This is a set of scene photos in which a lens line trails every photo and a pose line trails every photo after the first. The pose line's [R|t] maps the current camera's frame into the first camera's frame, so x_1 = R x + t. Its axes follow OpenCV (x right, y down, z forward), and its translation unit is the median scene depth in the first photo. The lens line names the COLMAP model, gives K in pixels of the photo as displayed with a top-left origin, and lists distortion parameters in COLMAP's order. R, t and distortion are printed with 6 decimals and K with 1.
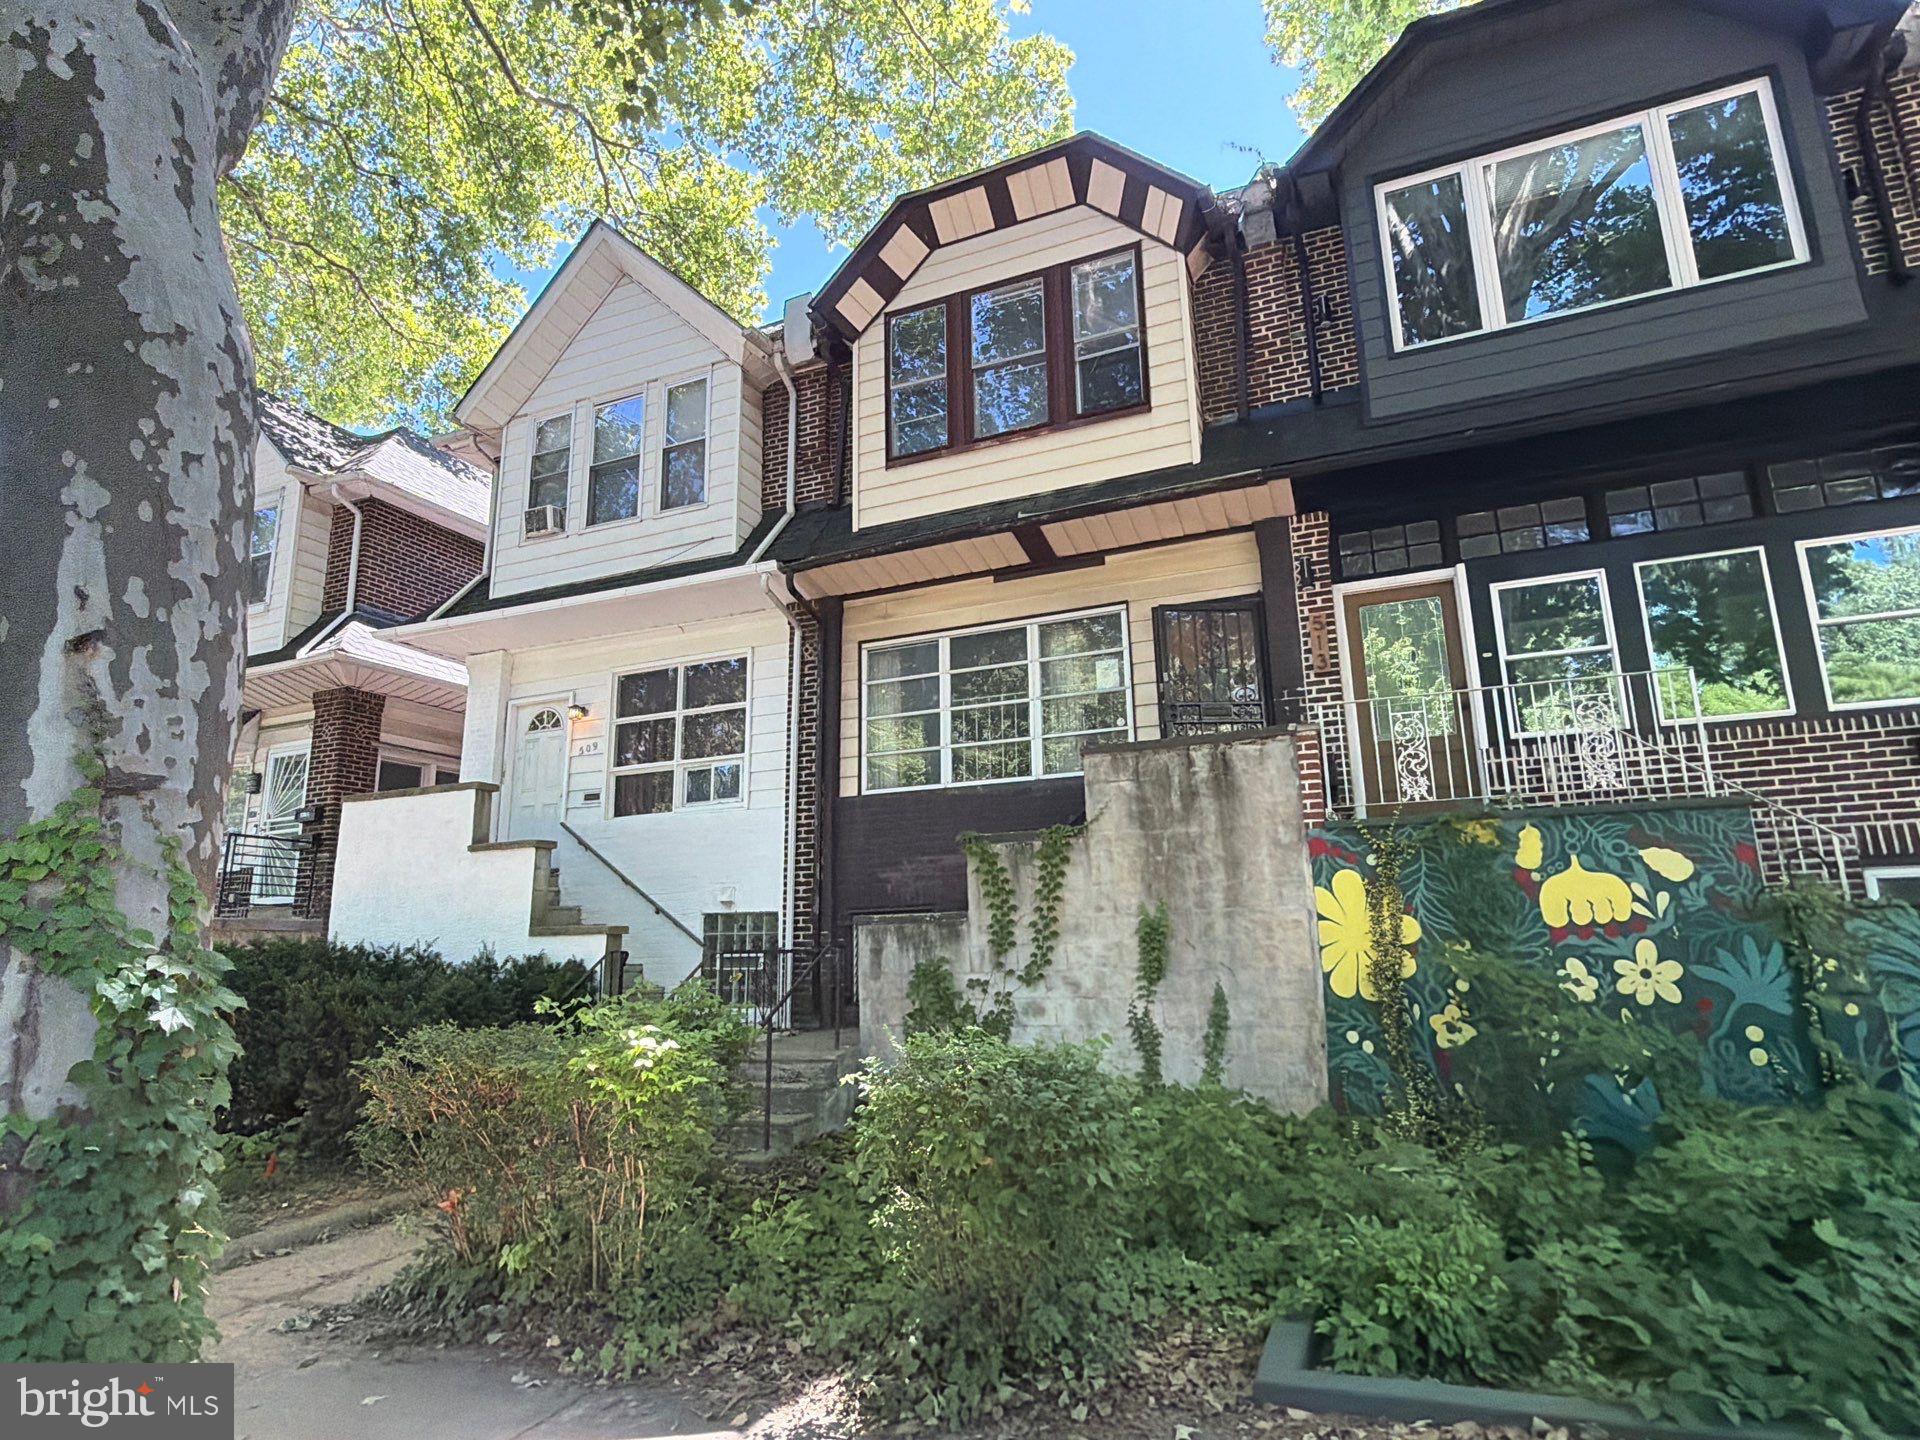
lens RADIAL K [[1044.9, 0, 961.8], [0, 1044.9, 719.8], [0, 0, 1]] dist [-0.001025, 0.002348]
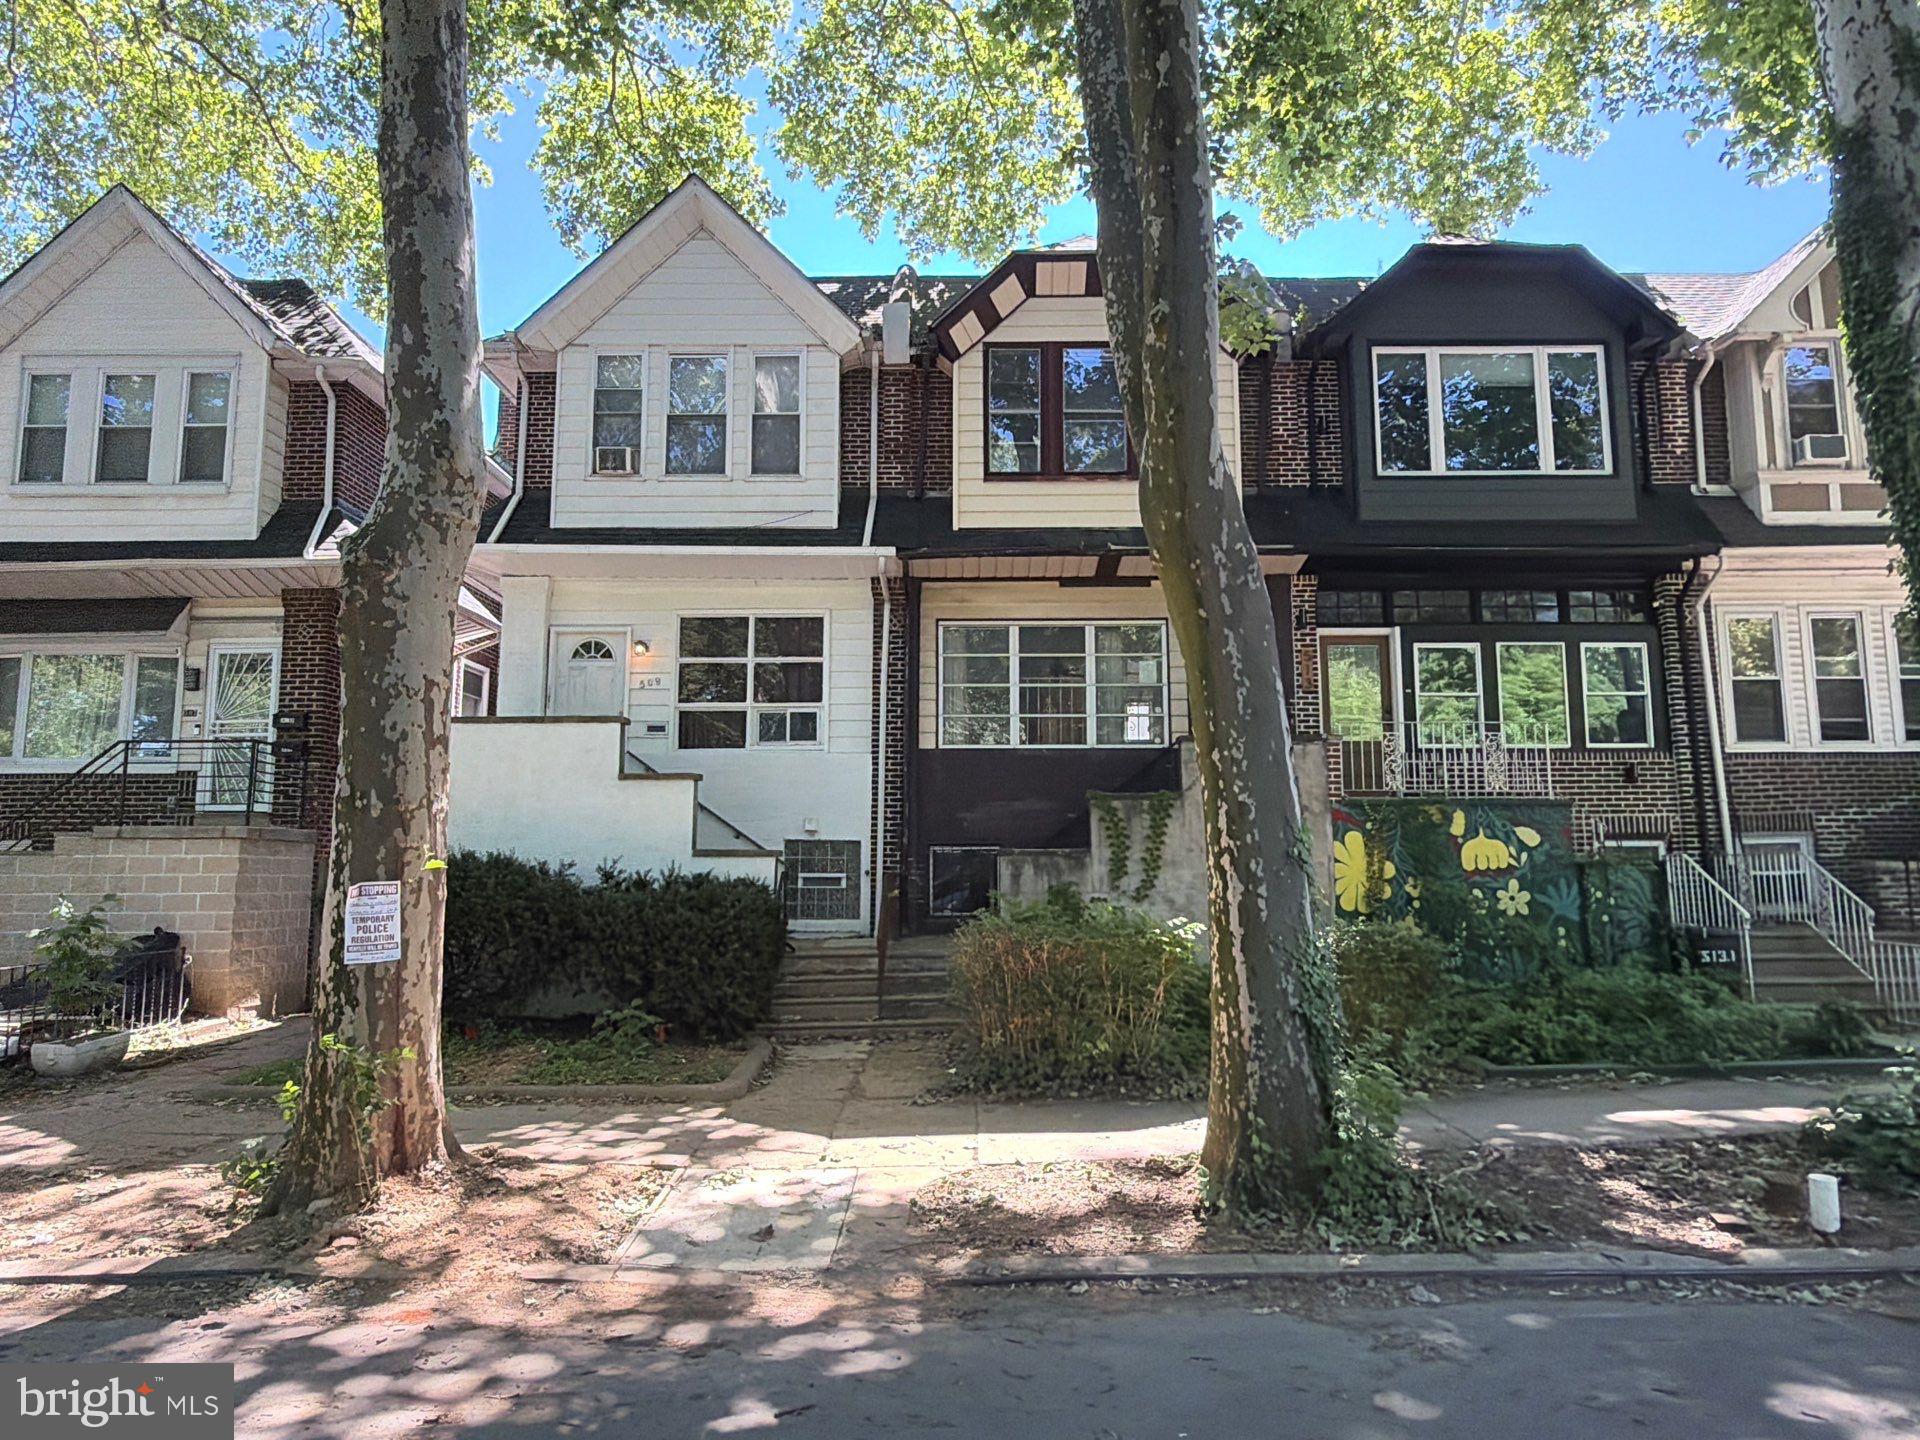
lens RADIAL K [[1213.8, 0, 960.5], [0, 1213.8, 718.7], [0, 0, 1]] dist [0.007106, -0.001636]
pose [[0.922602, 0.068197, 0.379677, -0.617884], [-0.102042, 0.992334, 0.069717, -0.063816], [-0.372012, -0.103064, 0.922489, -0.312185]]
